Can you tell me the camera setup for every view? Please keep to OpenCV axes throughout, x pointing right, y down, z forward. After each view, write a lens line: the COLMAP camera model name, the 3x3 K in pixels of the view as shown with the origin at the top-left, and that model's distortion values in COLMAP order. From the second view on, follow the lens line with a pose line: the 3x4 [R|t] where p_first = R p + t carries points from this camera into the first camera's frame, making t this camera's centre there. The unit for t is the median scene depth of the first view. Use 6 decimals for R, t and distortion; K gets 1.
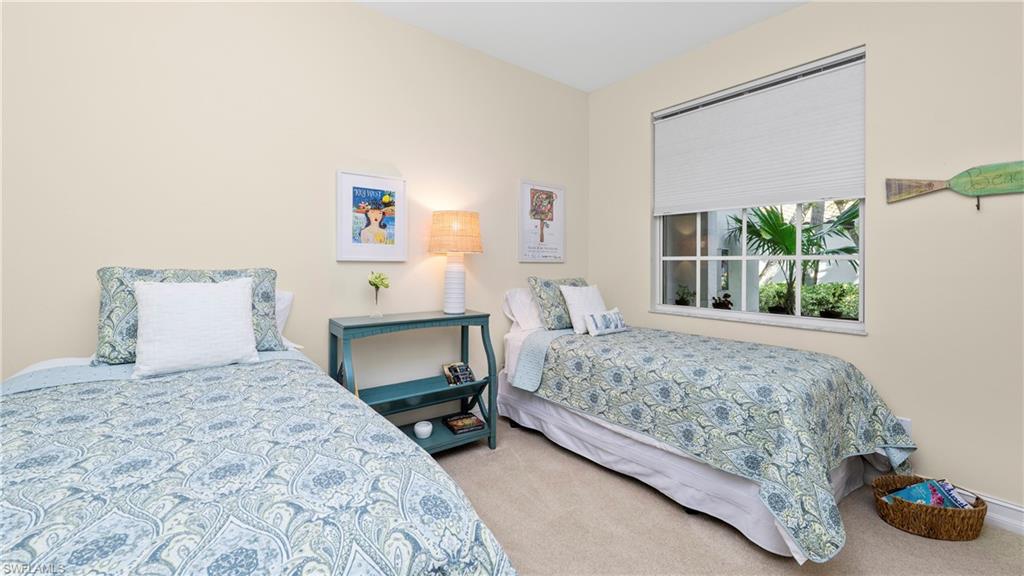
lens RADIAL K [[424.0, 0, 508.9], [0, 424.0, 263.5], [0, 0, 1]] dist [-0.008942, 0.000508]
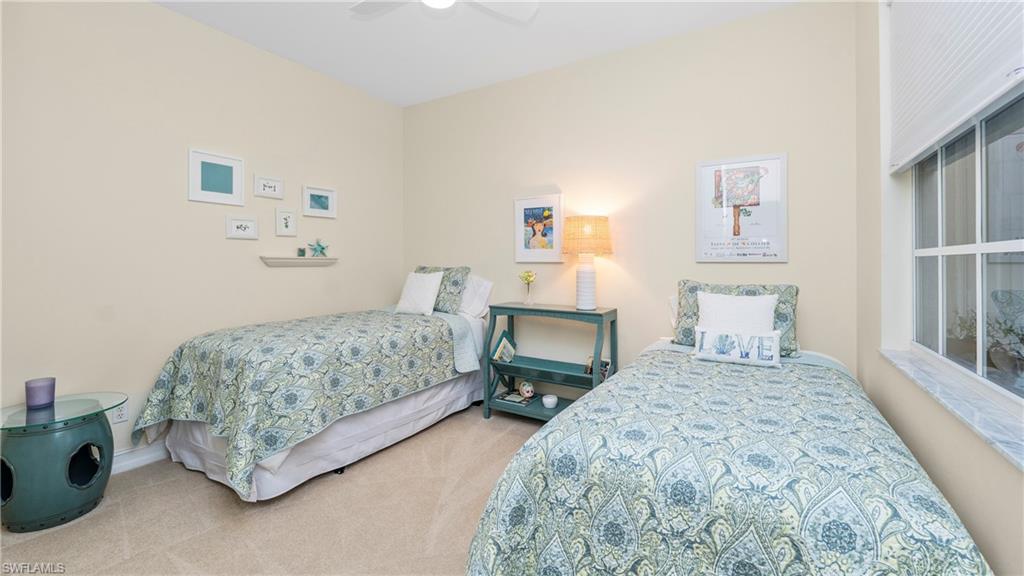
lens RADIAL K [[424.0, 0, 508.9], [0, 424.0, 263.5], [0, 0, 1]] dist [-0.008942, 0.000508]
pose [[0.331767, -0.004047, -0.943353, 0.866386], [0.000319, 0.999991, -0.004178, 0.003483], [0.943361, 0.001086, 0.331766, 0.466563]]
